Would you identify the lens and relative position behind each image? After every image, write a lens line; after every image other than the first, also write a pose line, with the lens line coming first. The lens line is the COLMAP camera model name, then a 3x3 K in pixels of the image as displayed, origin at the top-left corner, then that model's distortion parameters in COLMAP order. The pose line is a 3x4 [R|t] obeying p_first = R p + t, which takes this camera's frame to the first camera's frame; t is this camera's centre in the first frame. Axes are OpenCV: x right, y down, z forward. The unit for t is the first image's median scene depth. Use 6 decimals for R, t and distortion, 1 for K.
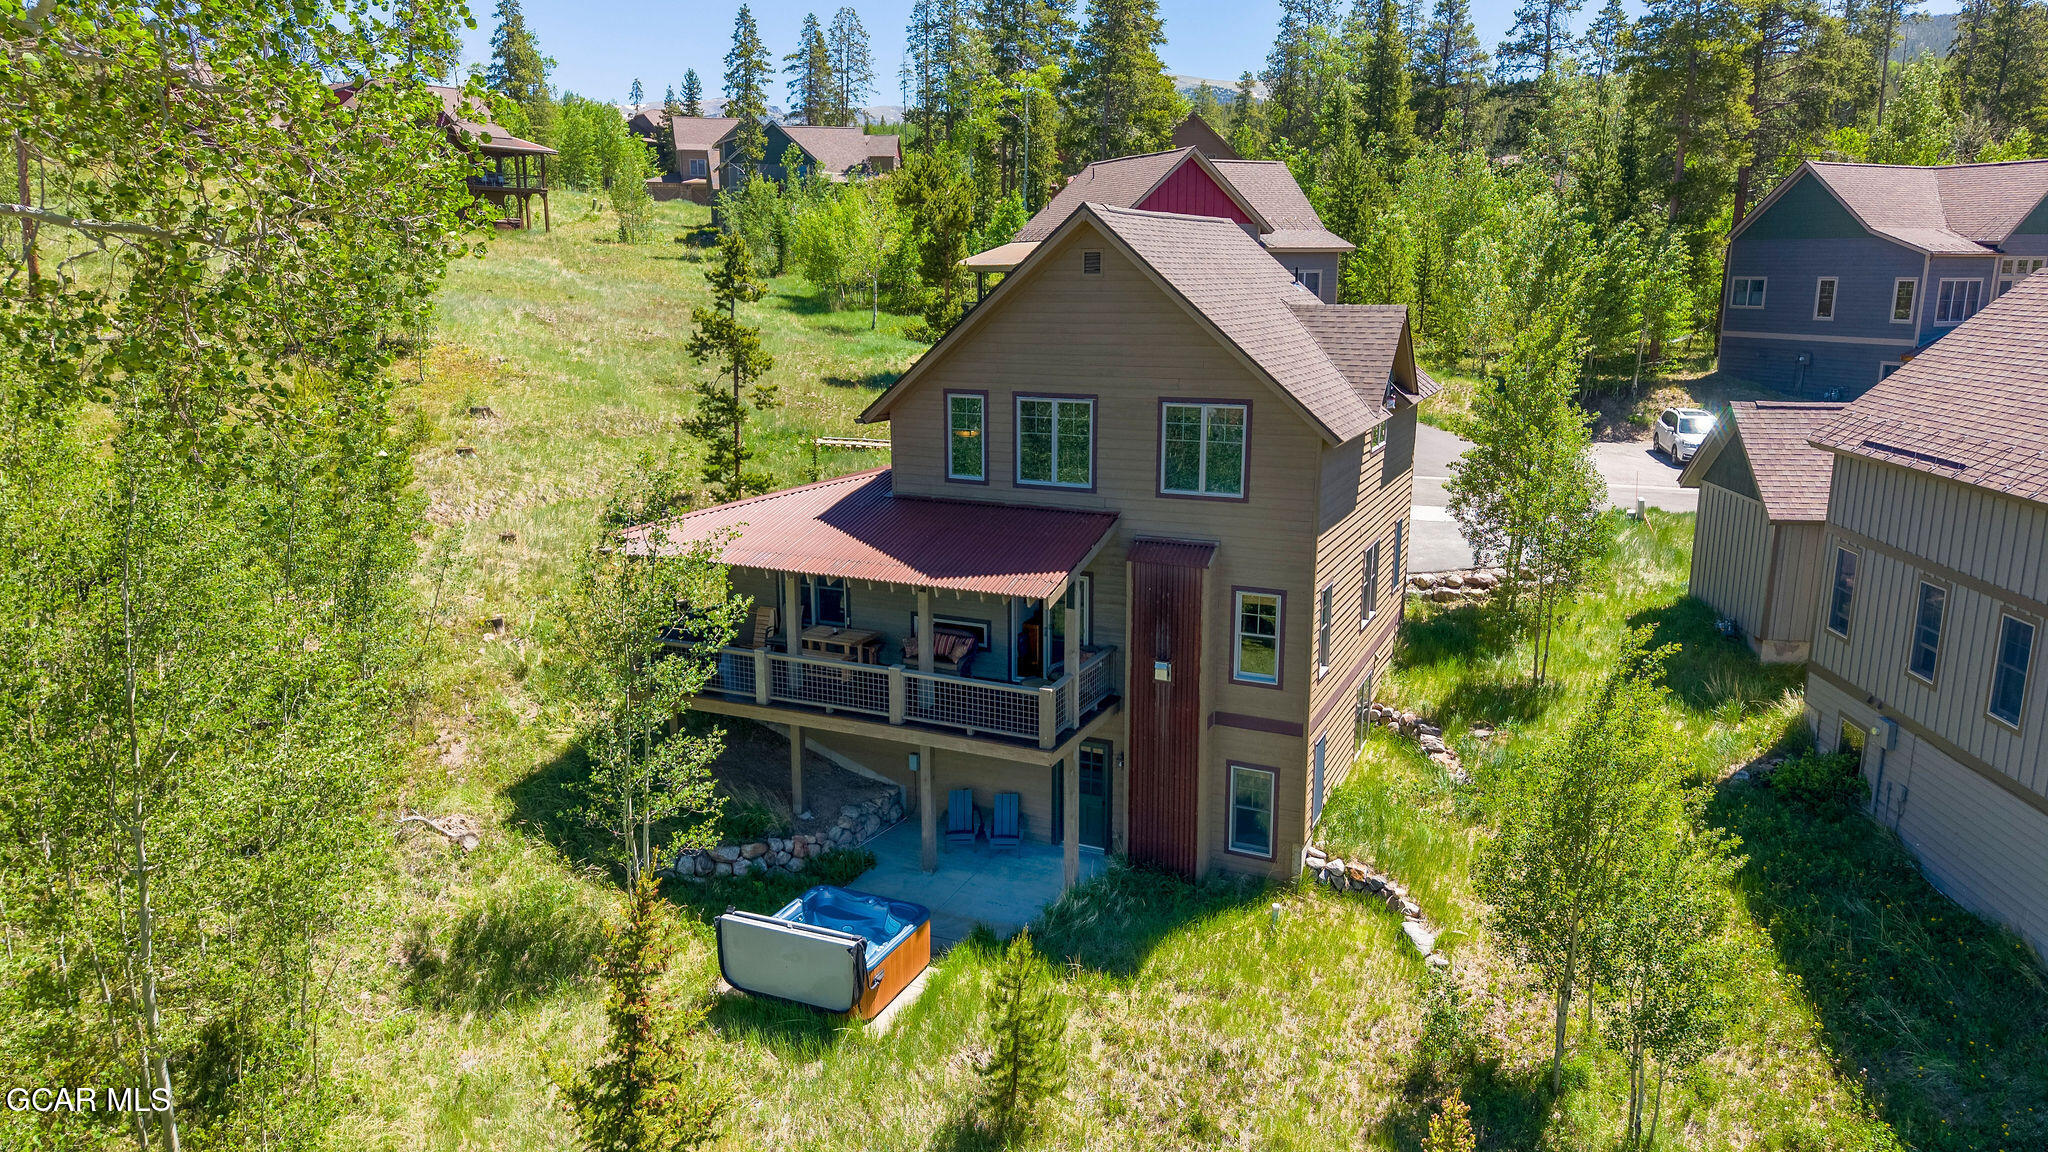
lens RADIAL K [[1381.5, 0, 1019.9], [0, 1381.5, 559.3], [0, 0, 1]] dist [0.079599, -0.110893]
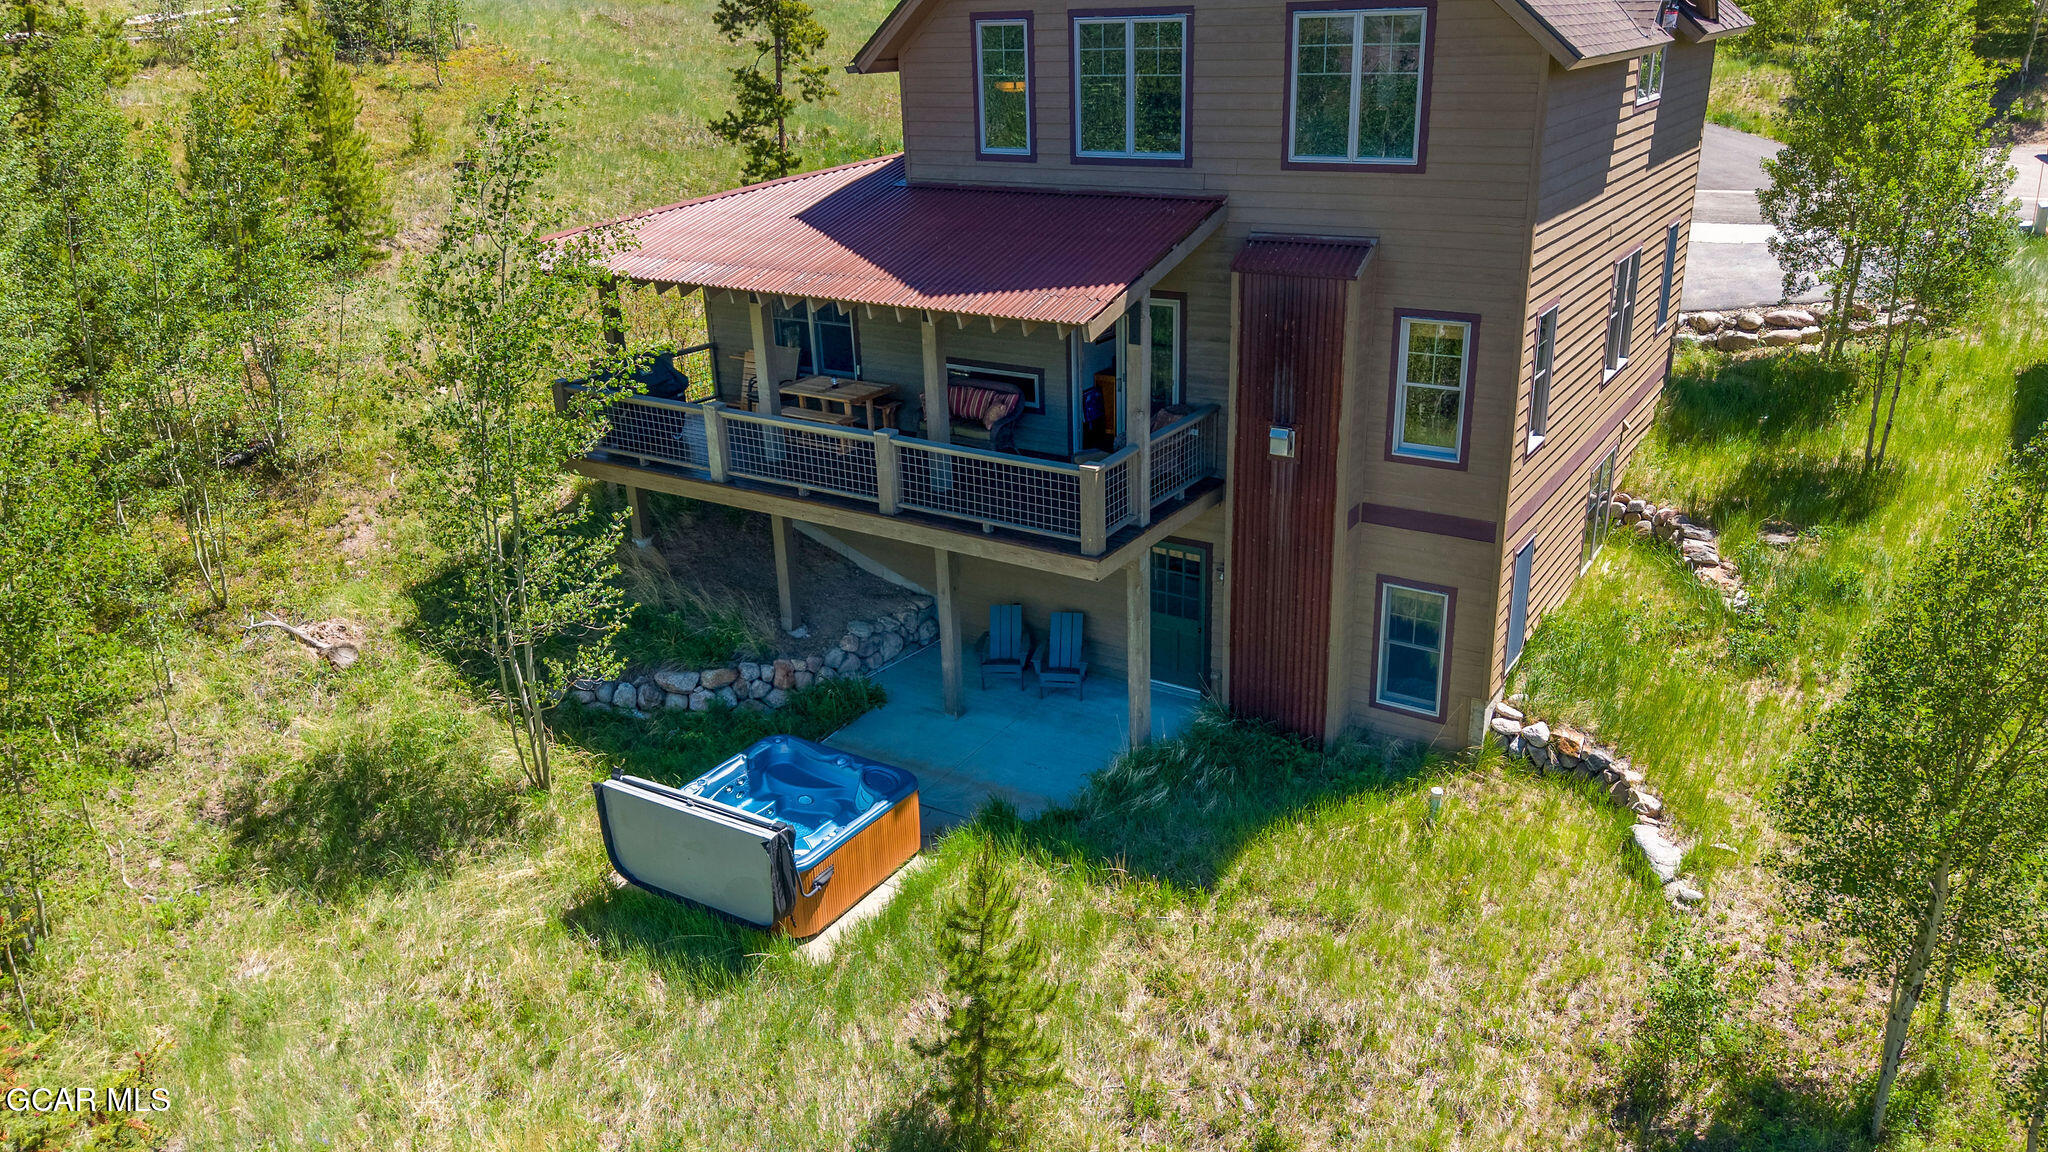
lens RADIAL K [[1444.9, 0, 1024.0], [0, 1444.9, 576.0], [0, 0, 1]] dist [0.082242, -0.128068]
pose [[0.989448, 0.023831, -0.142915, 0.080691], [-0.000060, 0.986448, 0.164074, 0.029742], [0.144888, -0.162334, 0.976040, 0.286571]]
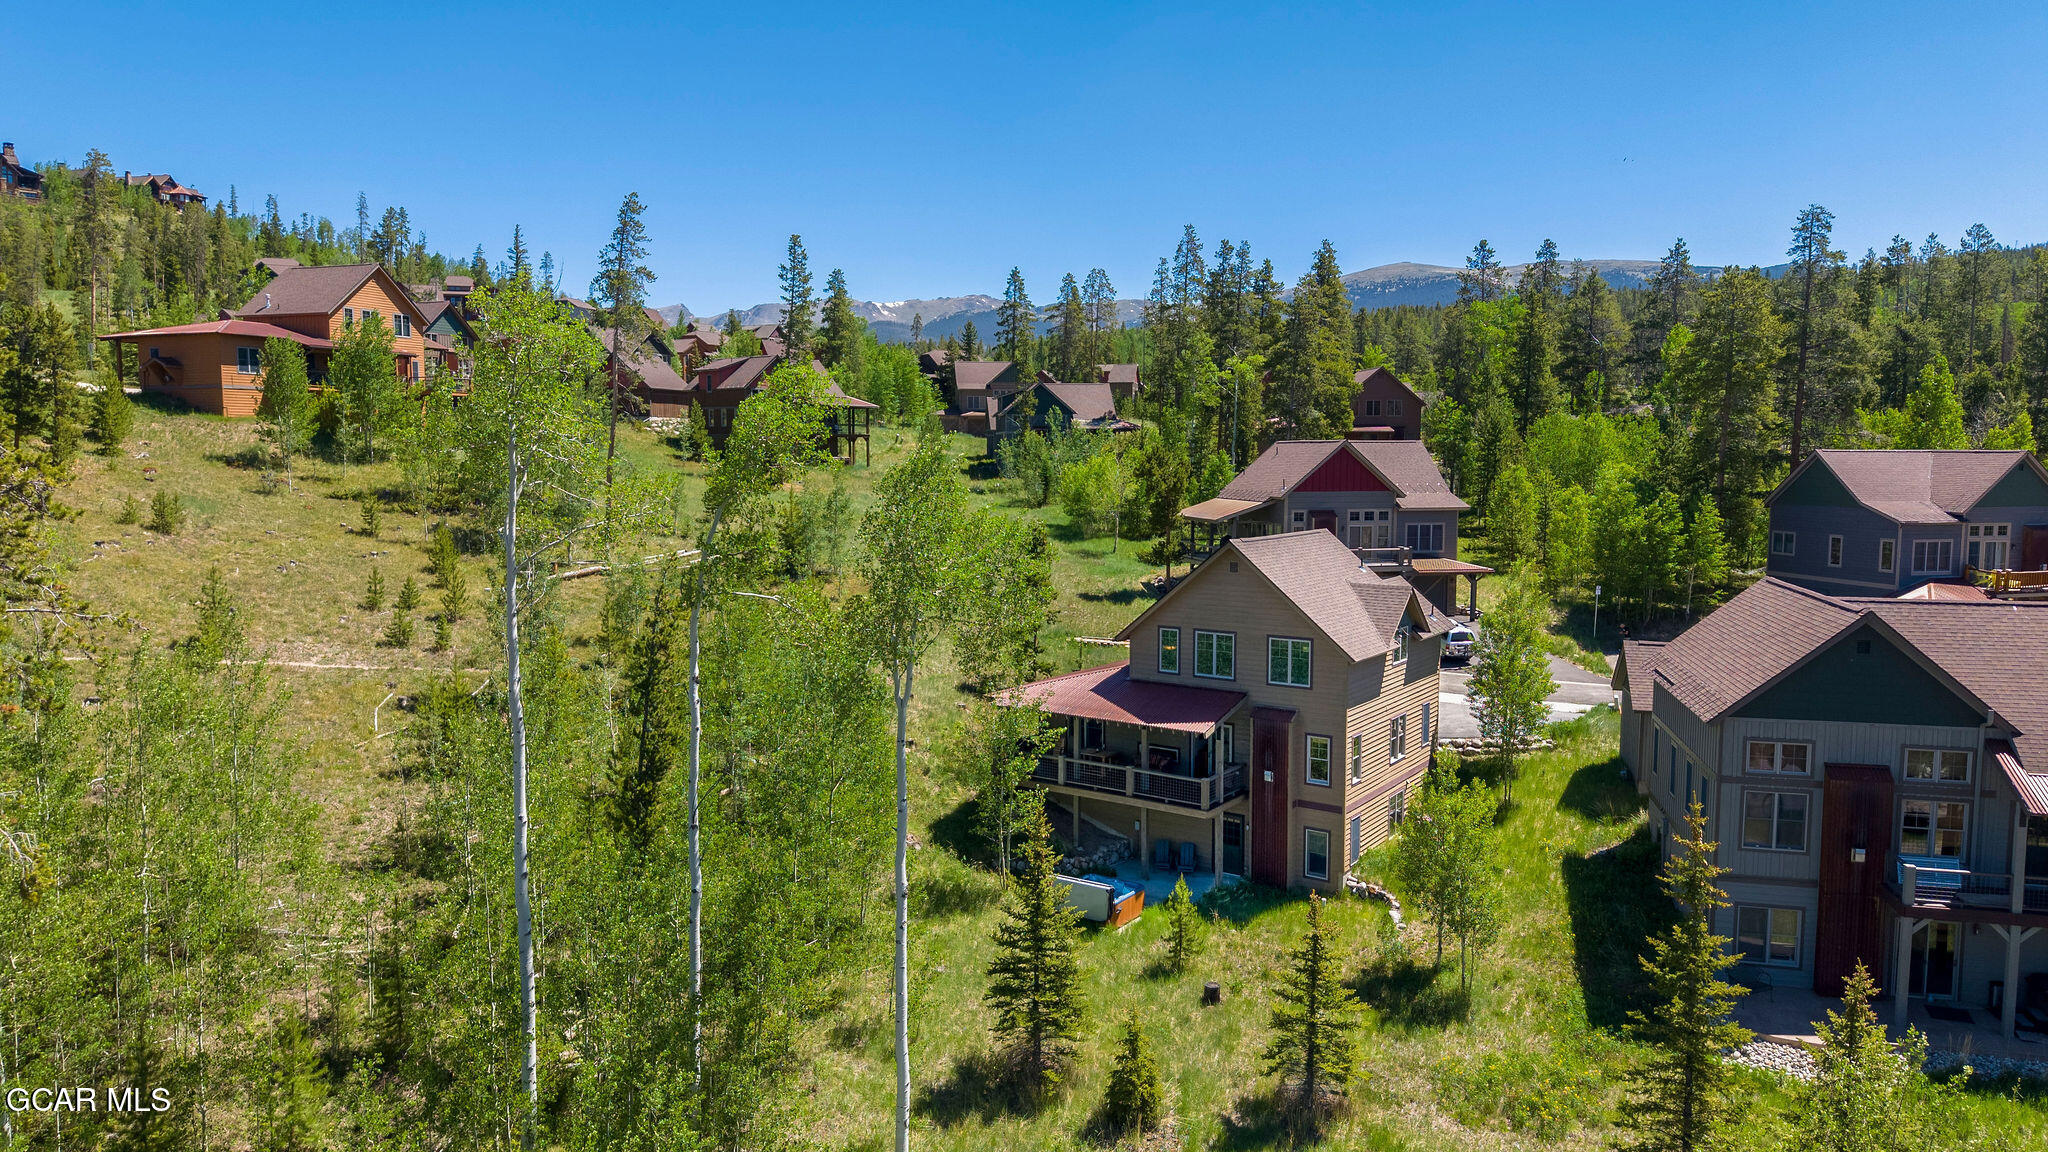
lens RADIAL K [[1381.5, 0, 1019.9], [0, 1381.5, 559.3], [0, 0, 1]] dist [0.079599, -0.110893]
pose [[0.986180, 0.016289, -0.164874, 0.074618], [-0.037031, 0.991651, -0.123522, 0.032498], [0.161485, 0.127920, 0.978549, -0.973642]]
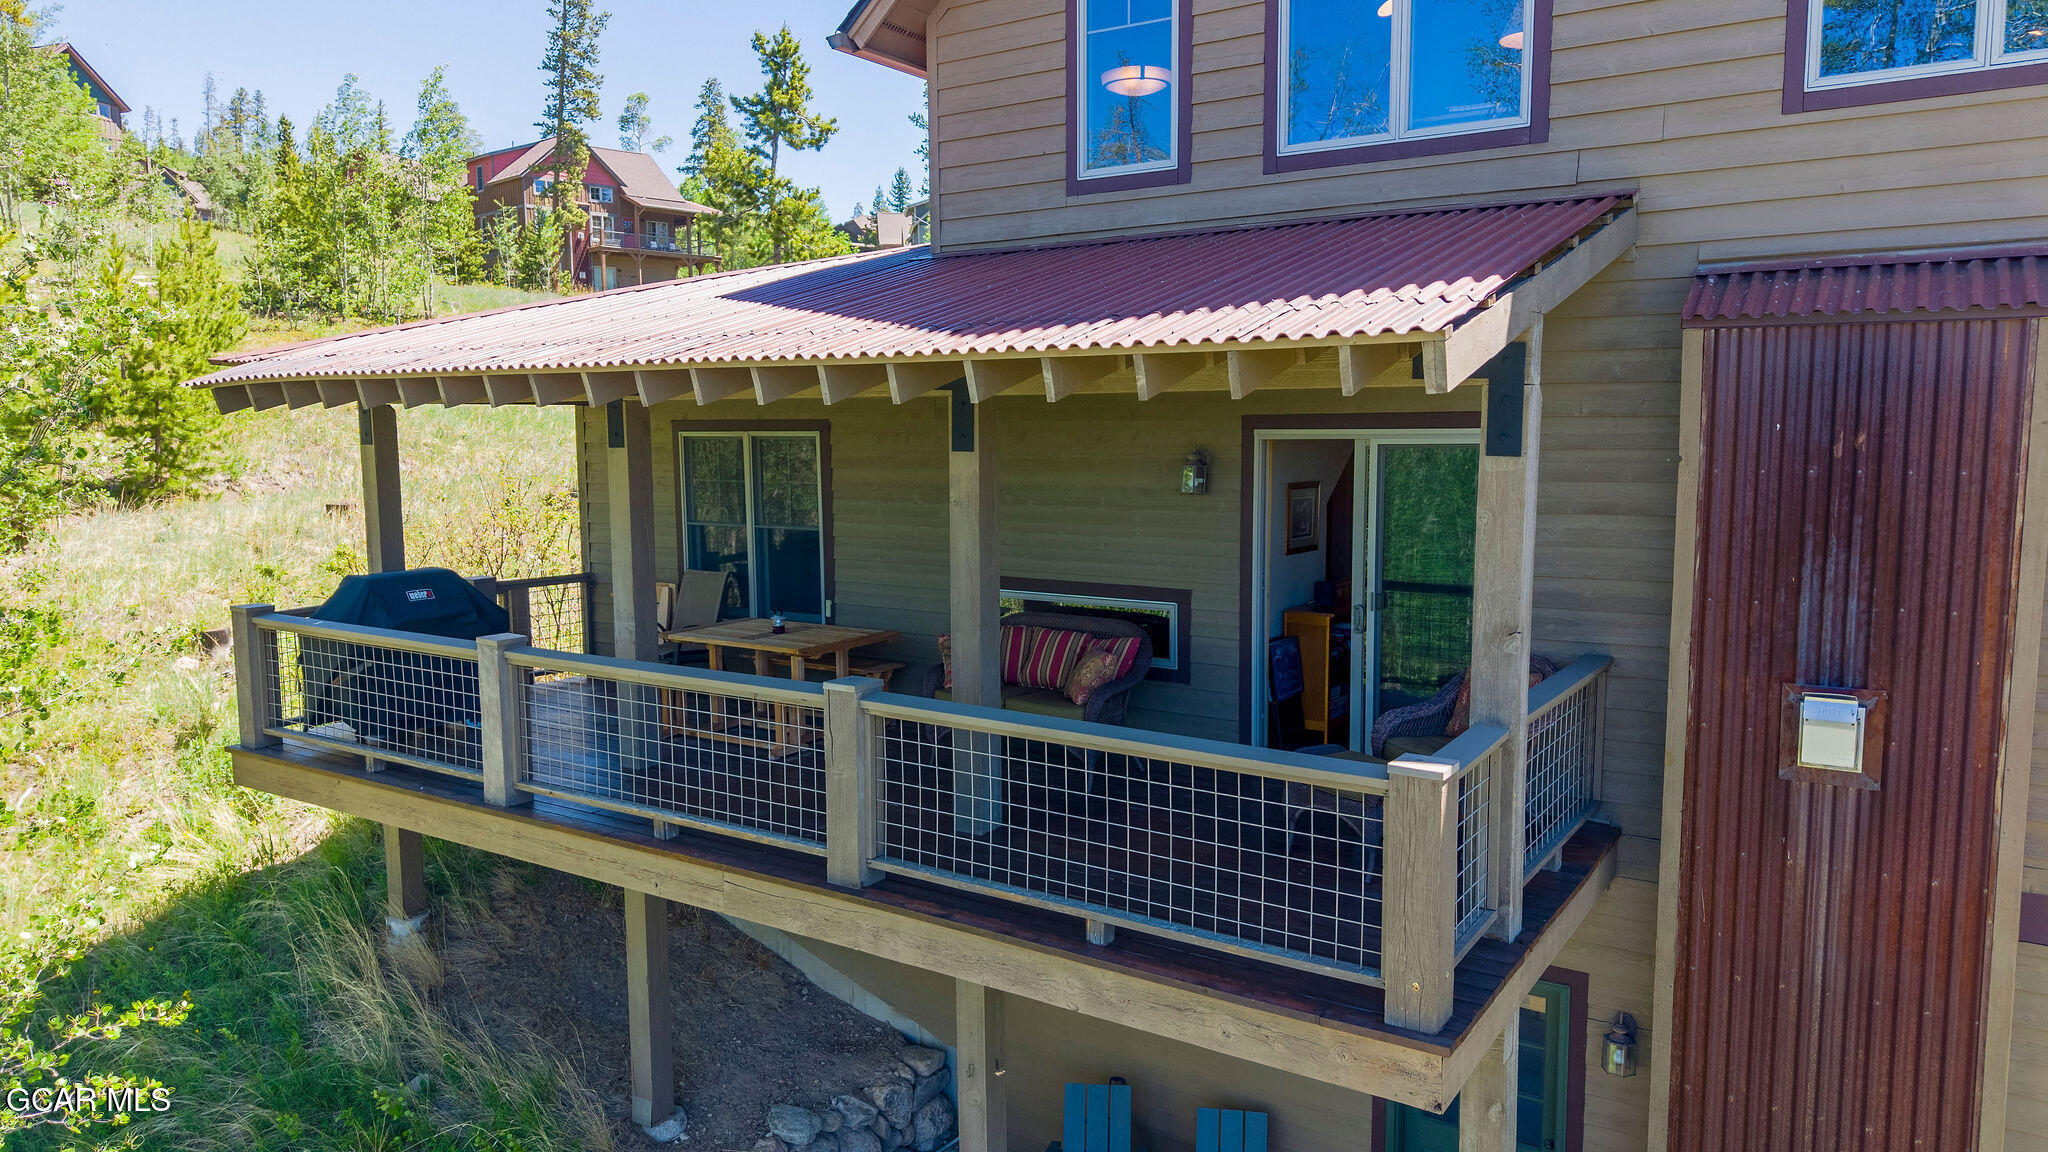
lens RADIAL K [[1370.1, 0, 1030.6], [0, 1370.1, 576.9], [0, 0, 1]] dist [0.029123, -0.021570]
pose [[0.988030, 0.012131, -0.153785, -0.009102], [-0.026666, 0.995327, -0.092808, 0.078835], [0.151941, 0.095798, 0.983736, 0.701792]]
